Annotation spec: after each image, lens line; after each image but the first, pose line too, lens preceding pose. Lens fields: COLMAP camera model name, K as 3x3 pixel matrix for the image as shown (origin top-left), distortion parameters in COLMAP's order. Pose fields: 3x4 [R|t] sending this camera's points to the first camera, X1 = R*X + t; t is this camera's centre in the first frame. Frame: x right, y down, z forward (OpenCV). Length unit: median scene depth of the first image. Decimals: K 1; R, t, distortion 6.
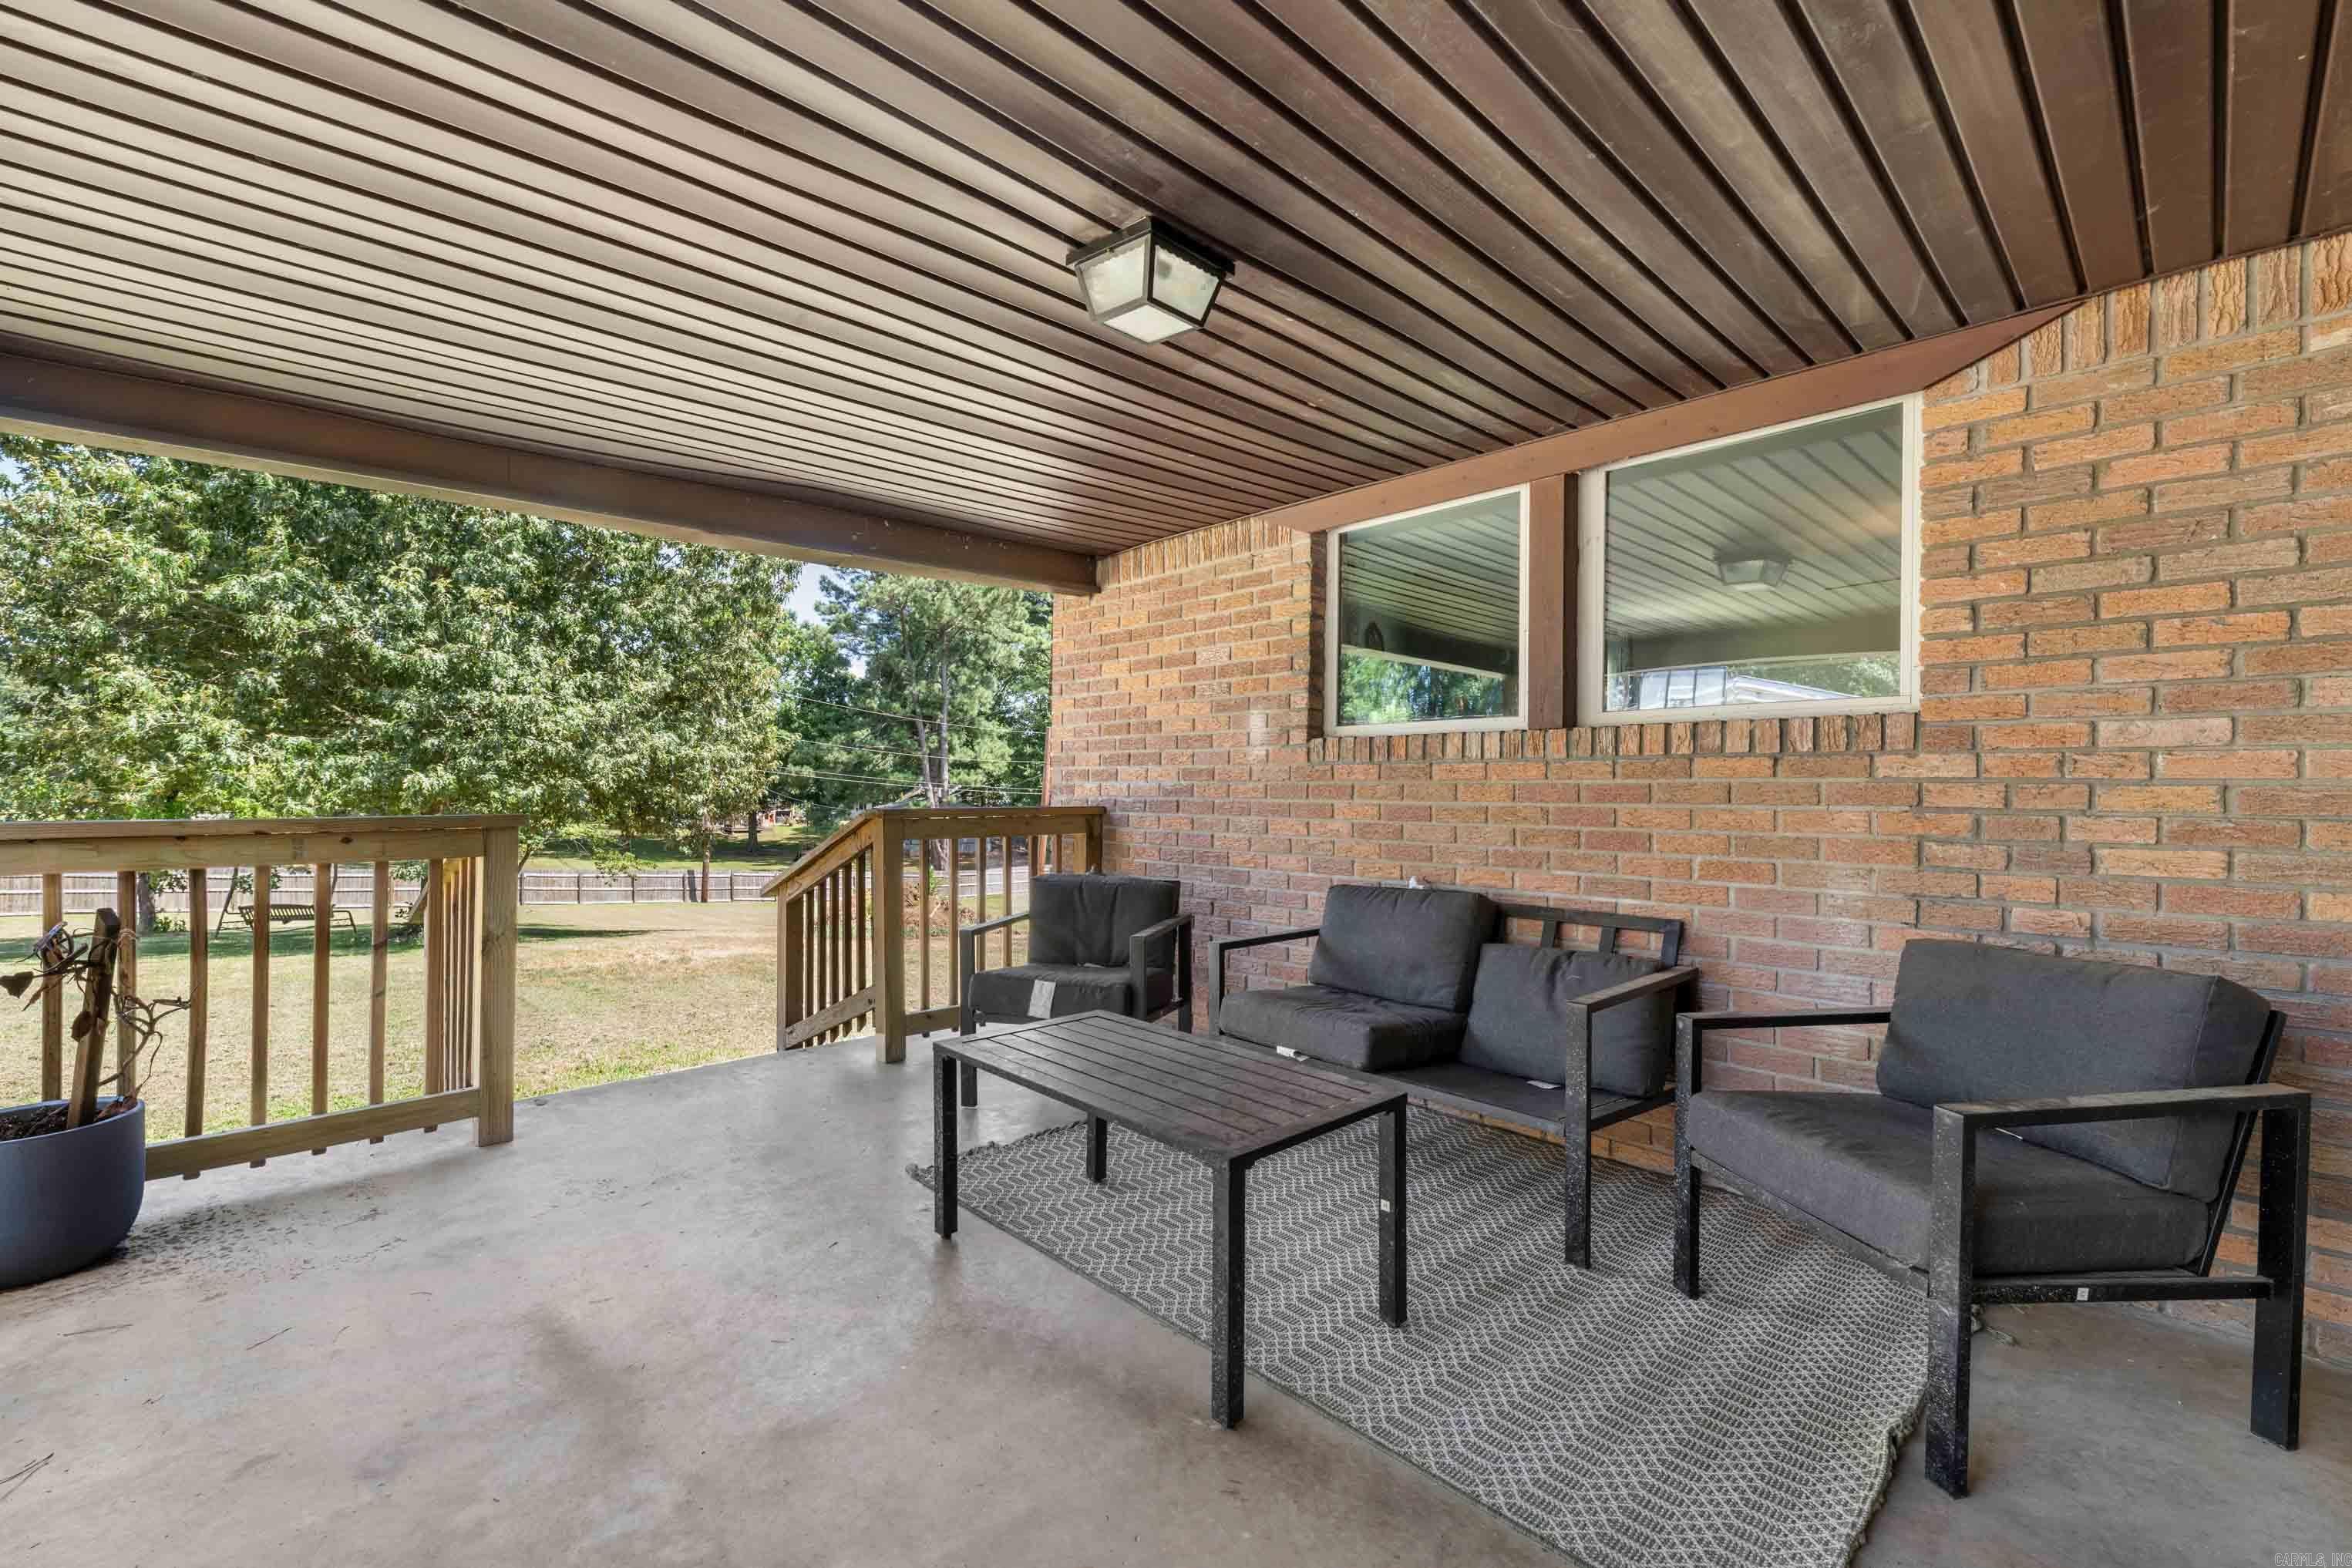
lens RADIAL K [[971.5, 0, 1181.4], [0, 971.5, 782.9], [0, 0, 1]] dist [0.000184, -0.000449]
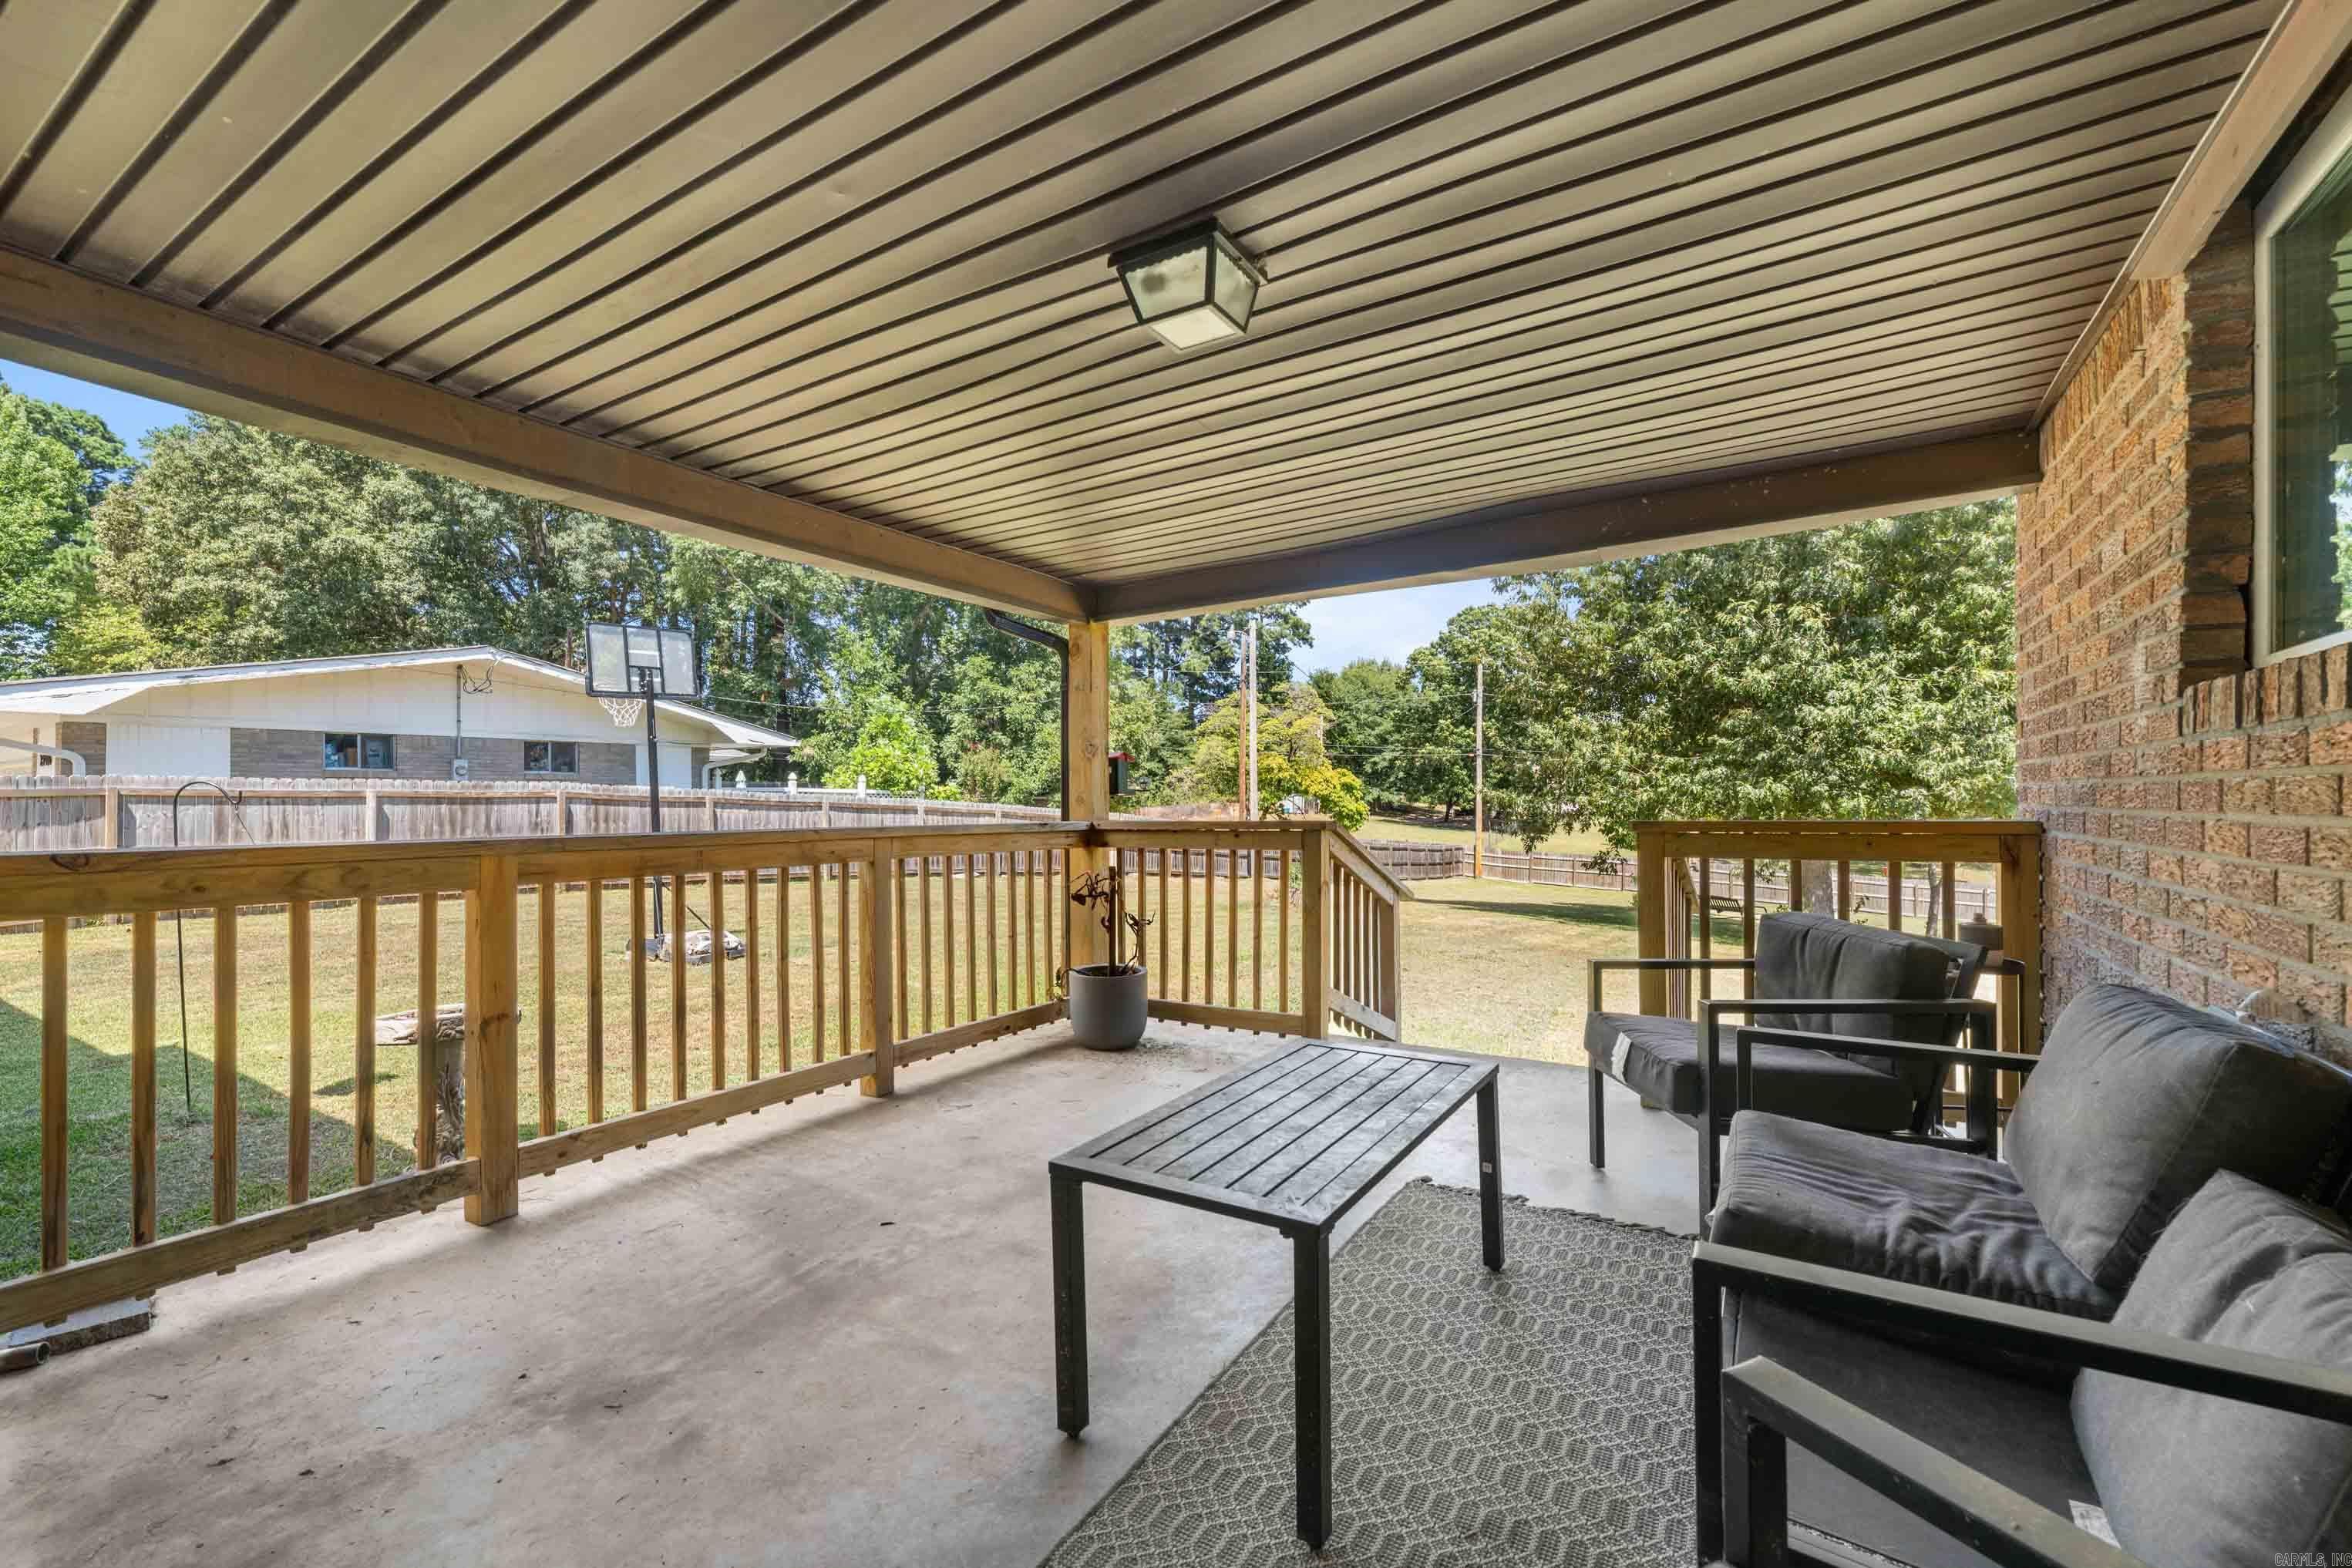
lens RADIAL K [[971.5, 0, 1181.4], [0, 971.5, 782.9], [0, 0, 1]] dist [0.000184, -0.000449]
pose [[0.261469, -0.021726, -0.964967, 0.106021], [0.011636, 0.999745, -0.019356, 0.001011], [0.965142, -0.006167, 0.261655, 0.085170]]
